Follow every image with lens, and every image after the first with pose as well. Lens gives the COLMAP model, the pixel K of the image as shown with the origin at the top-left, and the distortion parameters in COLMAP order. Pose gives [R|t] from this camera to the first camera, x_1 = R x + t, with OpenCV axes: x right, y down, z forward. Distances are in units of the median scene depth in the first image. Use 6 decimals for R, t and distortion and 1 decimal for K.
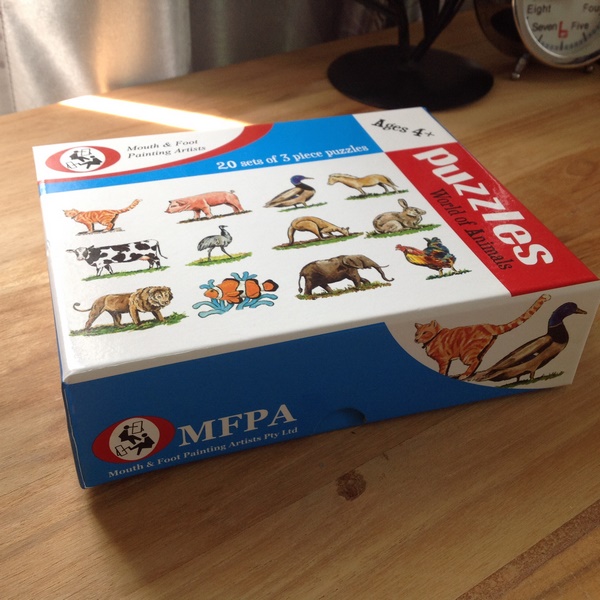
lens RADIAL K [[778.1, 0, 300.0], [0, 778.1, 300.0], [0, 0, 1]] dist [0.229698, -0.668571]
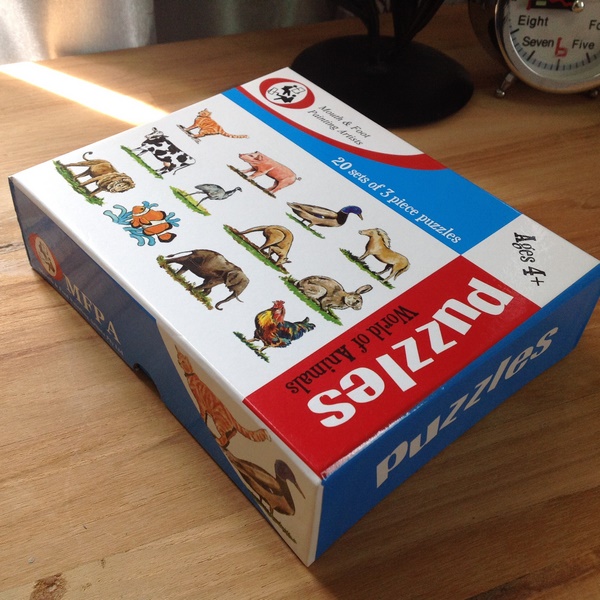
lens RADIAL K [[778.1, 0, 300.0], [0, 778.1, 300.0], [0, 0, 1]] dist [0.229698, -0.668571]
pose [[0.404424, 0.635968, -0.657256, 0.766404], [-0.593985, 0.729100, 0.339993, -0.412156], [0.695430, 0.252900, 0.672621, 0.380013]]
